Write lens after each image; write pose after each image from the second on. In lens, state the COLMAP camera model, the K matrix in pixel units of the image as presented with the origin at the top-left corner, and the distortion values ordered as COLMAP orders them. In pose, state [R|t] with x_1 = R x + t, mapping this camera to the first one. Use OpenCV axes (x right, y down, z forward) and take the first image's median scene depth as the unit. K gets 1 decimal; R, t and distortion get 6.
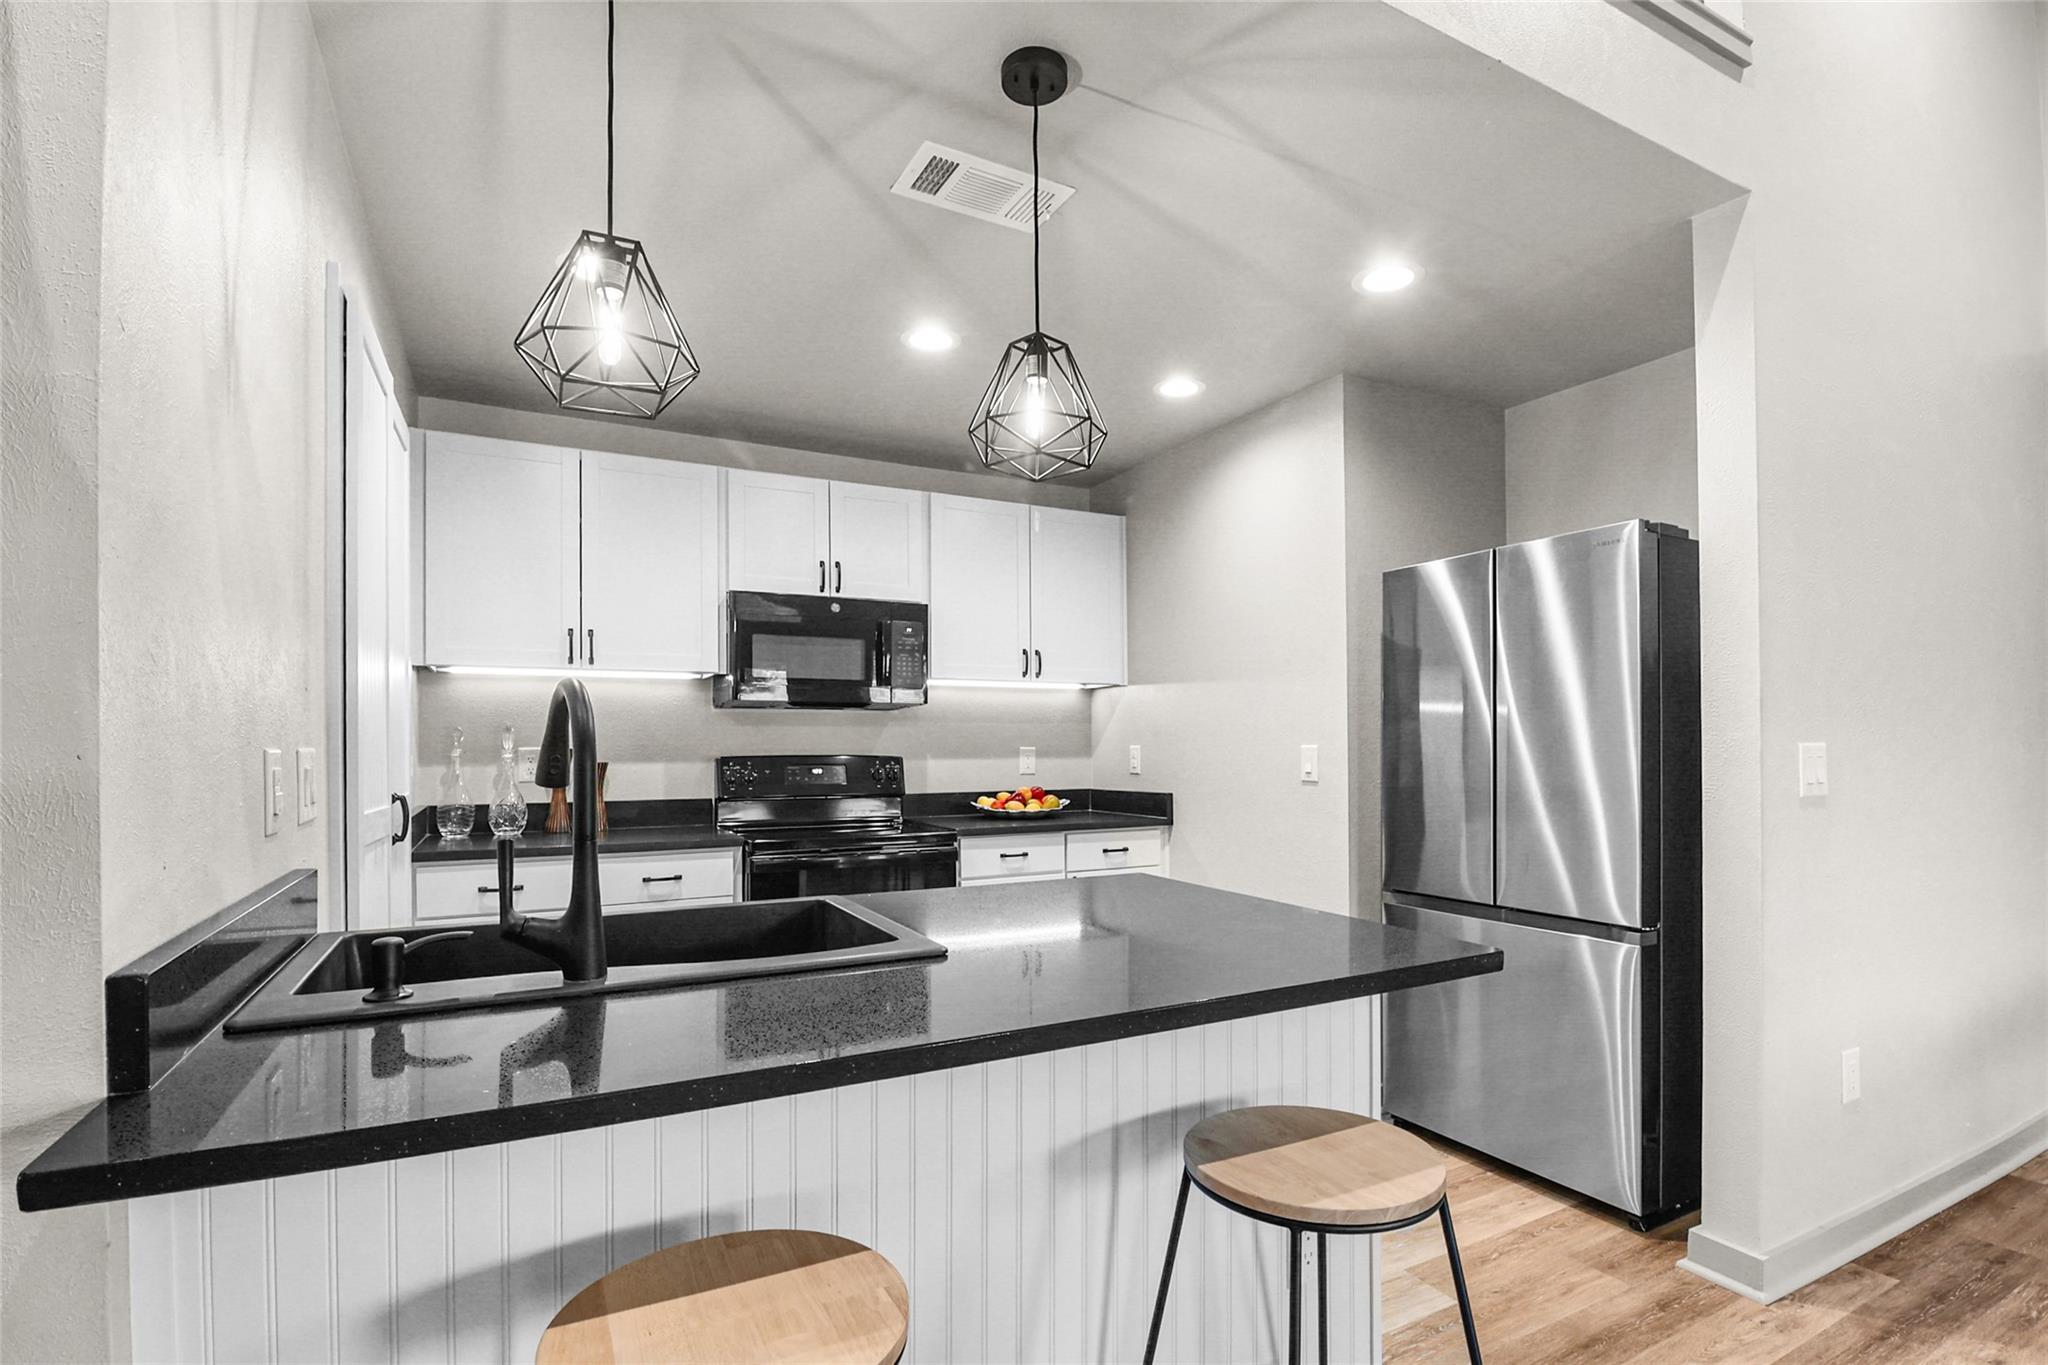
lens RADIAL K [[941.0, 0, 1019.2], [0, 941.0, 740.1], [0, 0, 1]] dist [-0.023153, -0.001061]
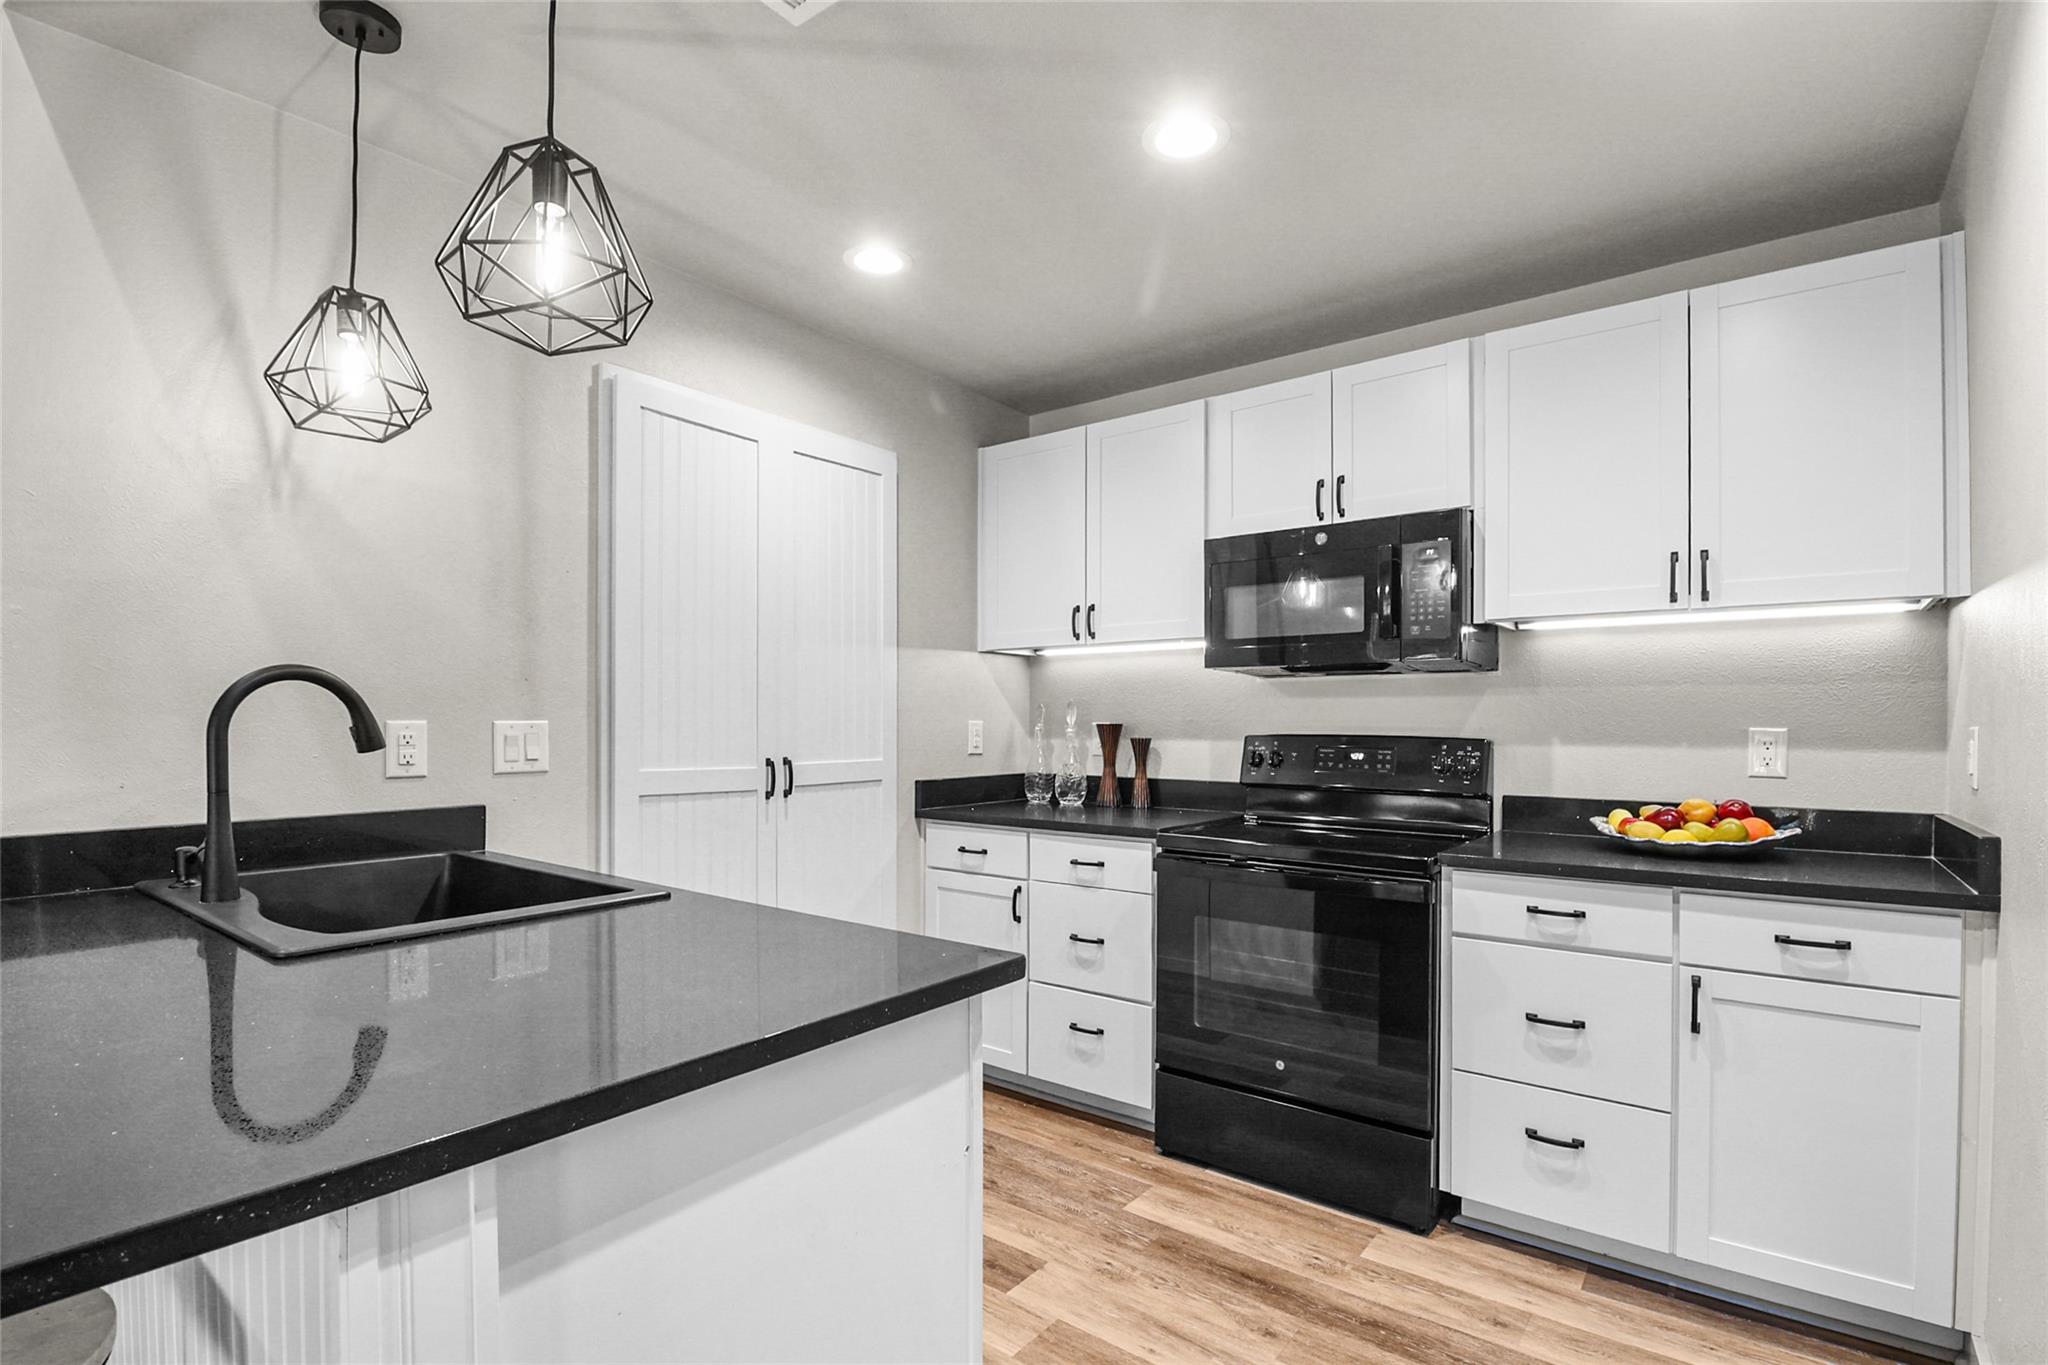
lens RADIAL K [[972.4, 0, 1036.2], [0, 972.4, 728.6], [0, 0, 1]] dist [-0.001011, -0.013814]
pose [[0.431255, 0.012301, -0.902146, 0.384848], [0.001249, 0.999898, 0.014230, -0.000632], [0.902229, -0.007264, 0.431196, 0.434413]]
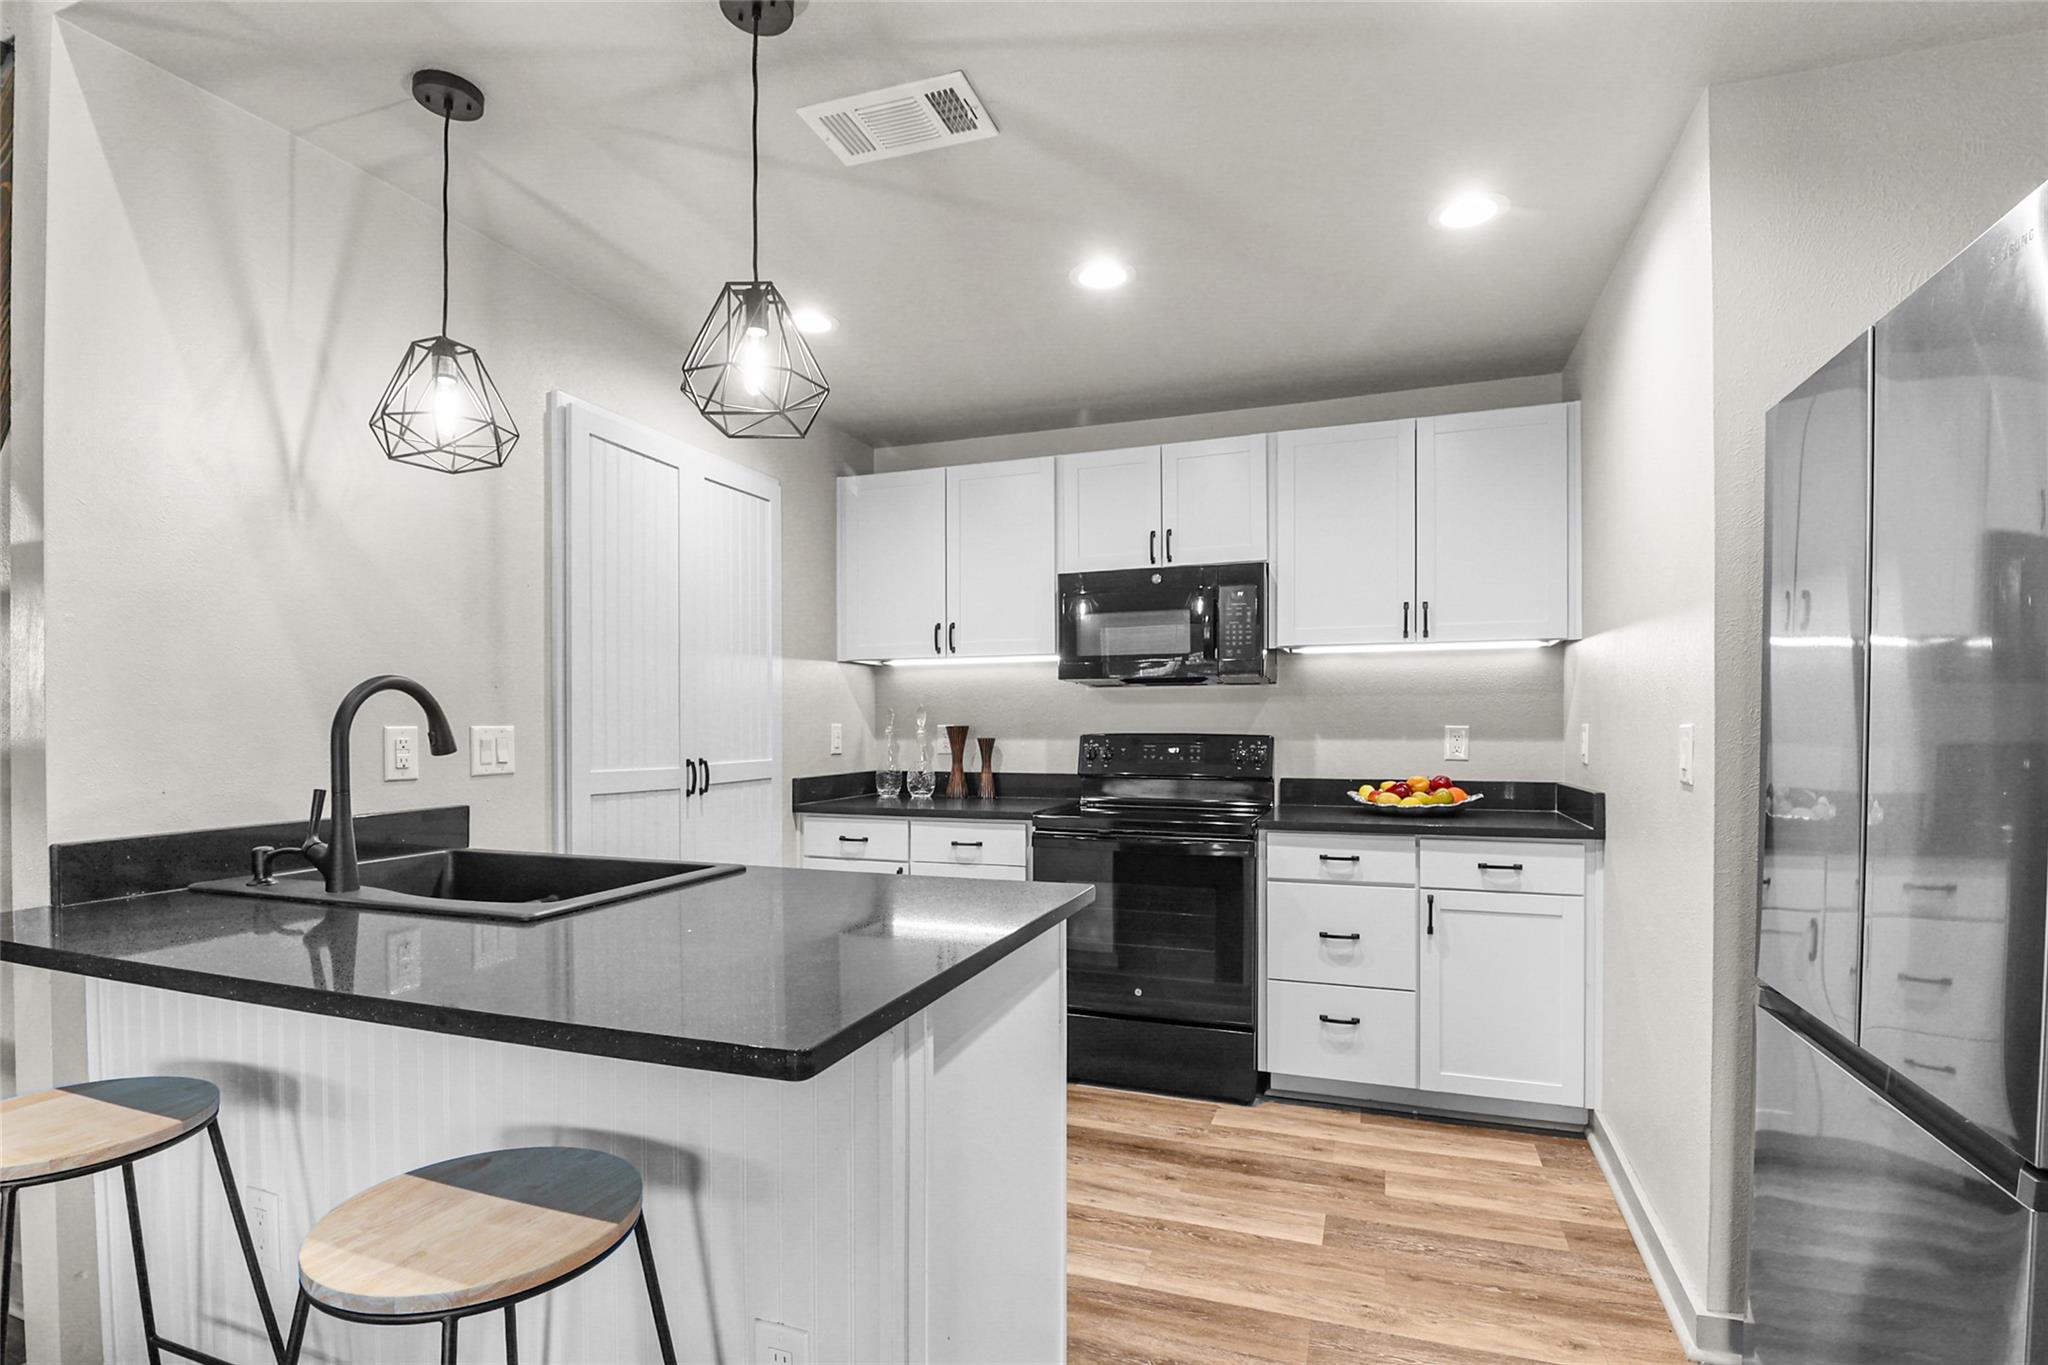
lens RADIAL K [[972.9, 0, 1024.9], [0, 972.9, 737.0], [0, 0, 1]] dist [-0.008795, -0.000372]
pose [[0.680242, 0.012108, -0.732888, 0.413009], [0.004552, 0.999774, 0.020743, -0.001692], [0.732974, -0.017447, 0.680033, 0.217762]]
